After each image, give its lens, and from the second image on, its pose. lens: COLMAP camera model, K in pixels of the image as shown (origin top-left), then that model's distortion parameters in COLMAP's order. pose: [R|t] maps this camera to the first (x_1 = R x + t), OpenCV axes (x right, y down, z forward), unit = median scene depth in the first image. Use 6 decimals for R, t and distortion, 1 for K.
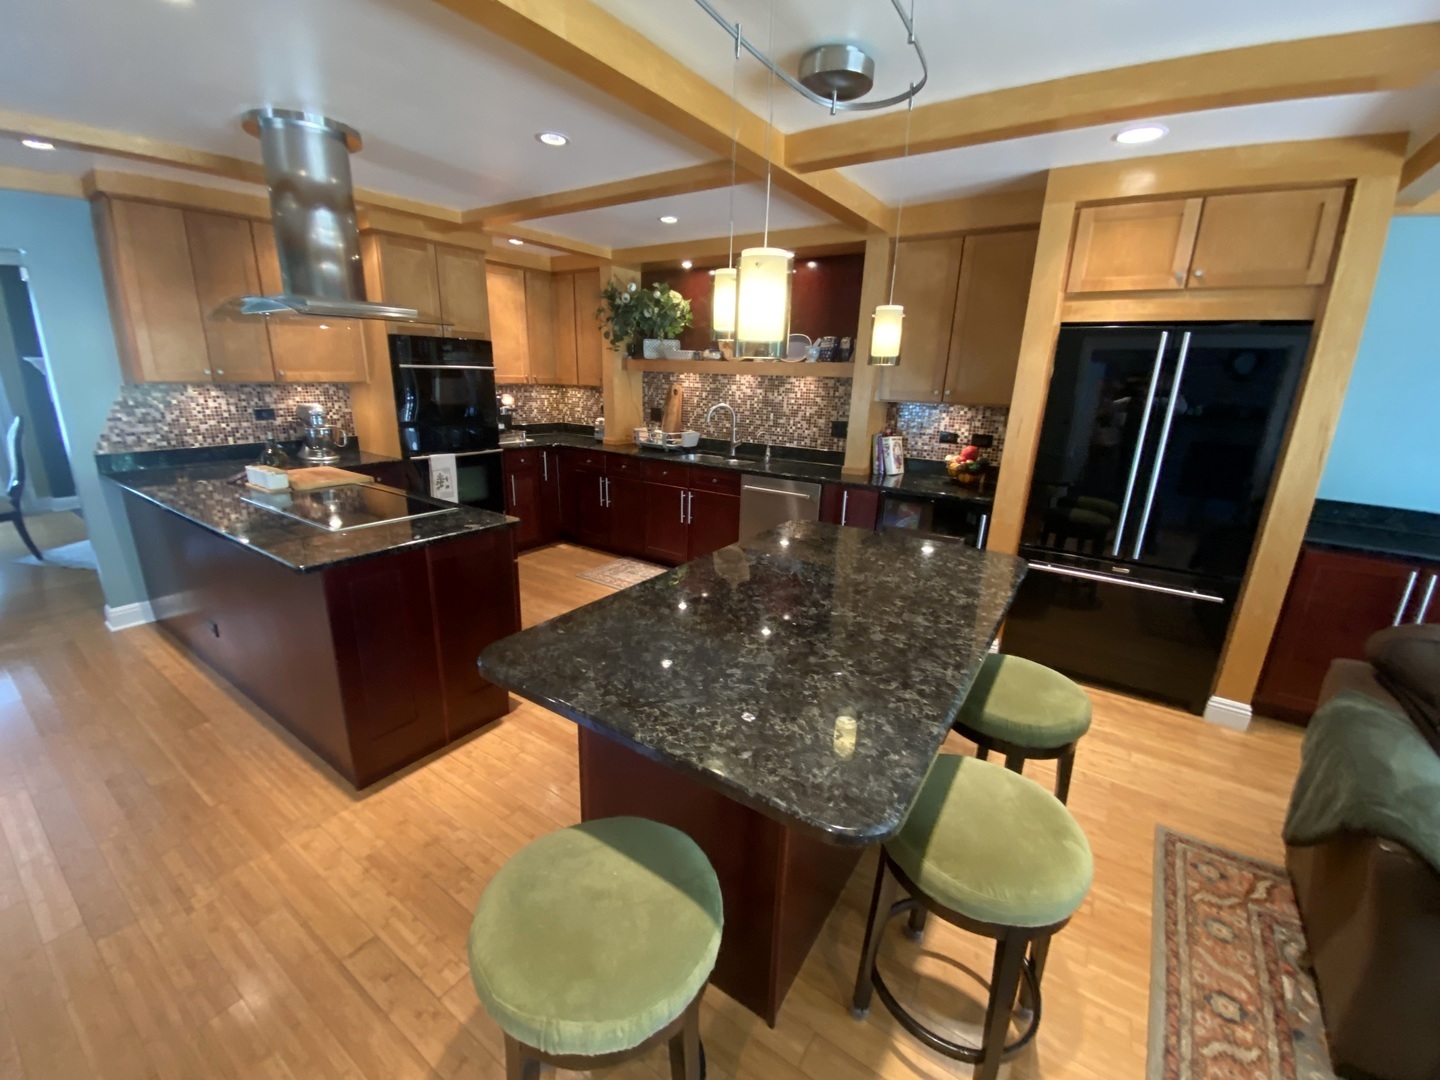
lens RADIAL K [[591.0, 0, 717.8], [0, 591.0, 542.2], [0, 0, 1]] dist [-0.000880, -0.002388]
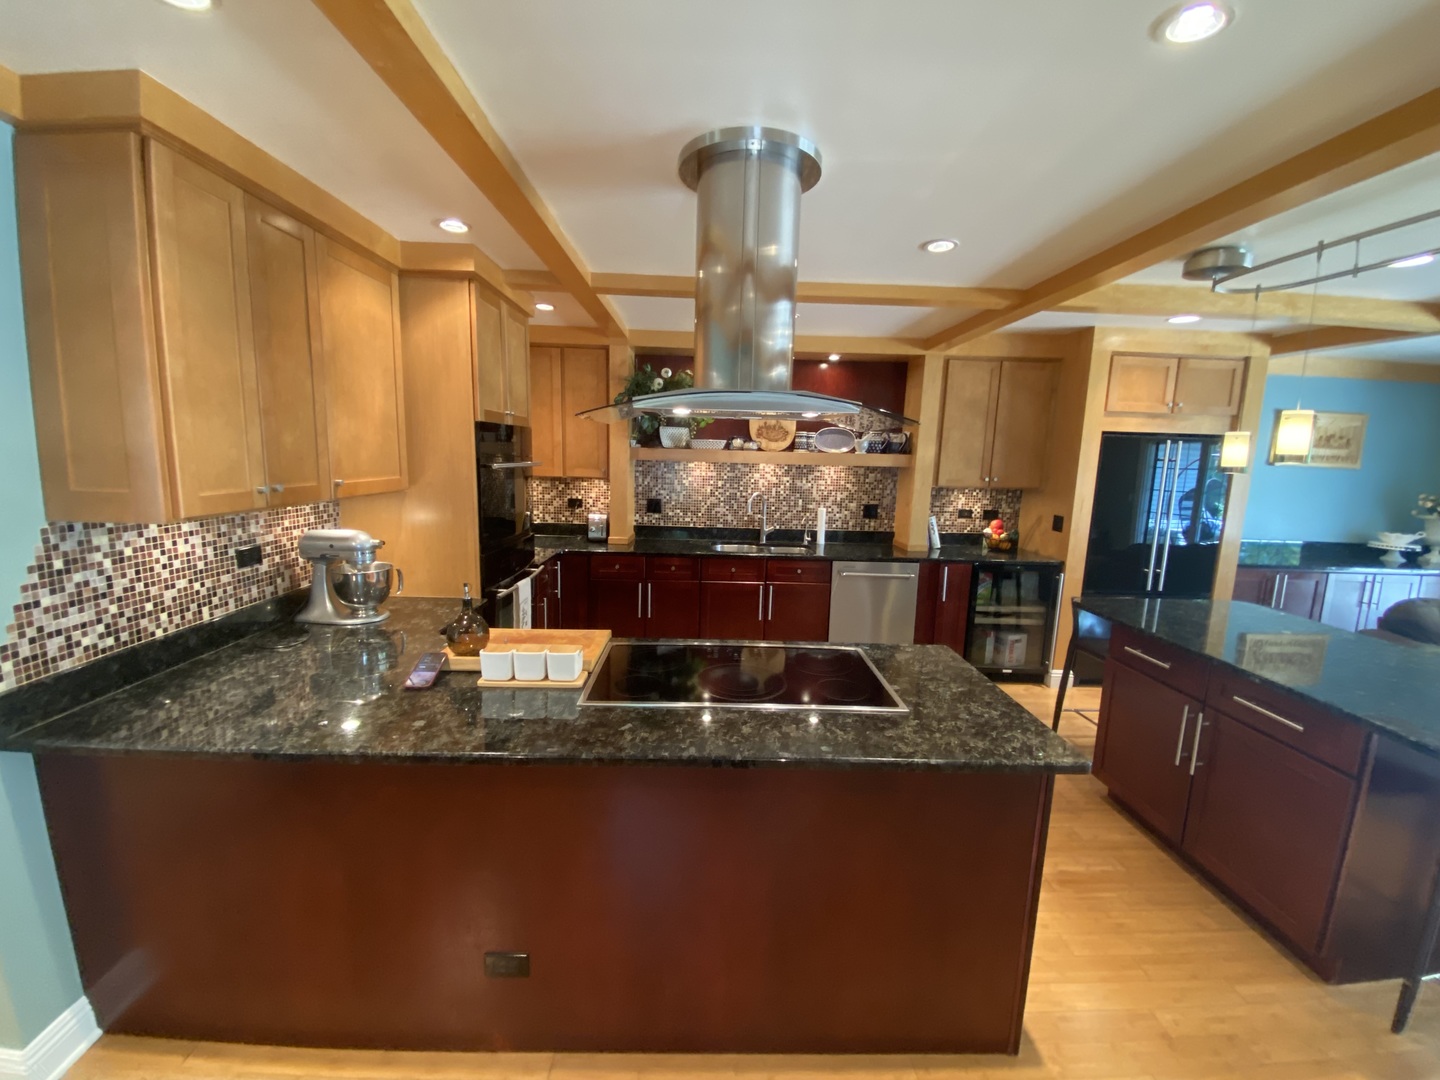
lens RADIAL K [[591.0, 0, 716.7], [0, 591.0, 535.9], [0, 0, 1]] dist [-0.000880, -0.002388]
pose [[0.812136, -0.090572, 0.576396, -0.748100], [0.157937, 0.985123, -0.067735, -0.131252], [-0.561686, 0.146045, 0.814359, 0.304572]]
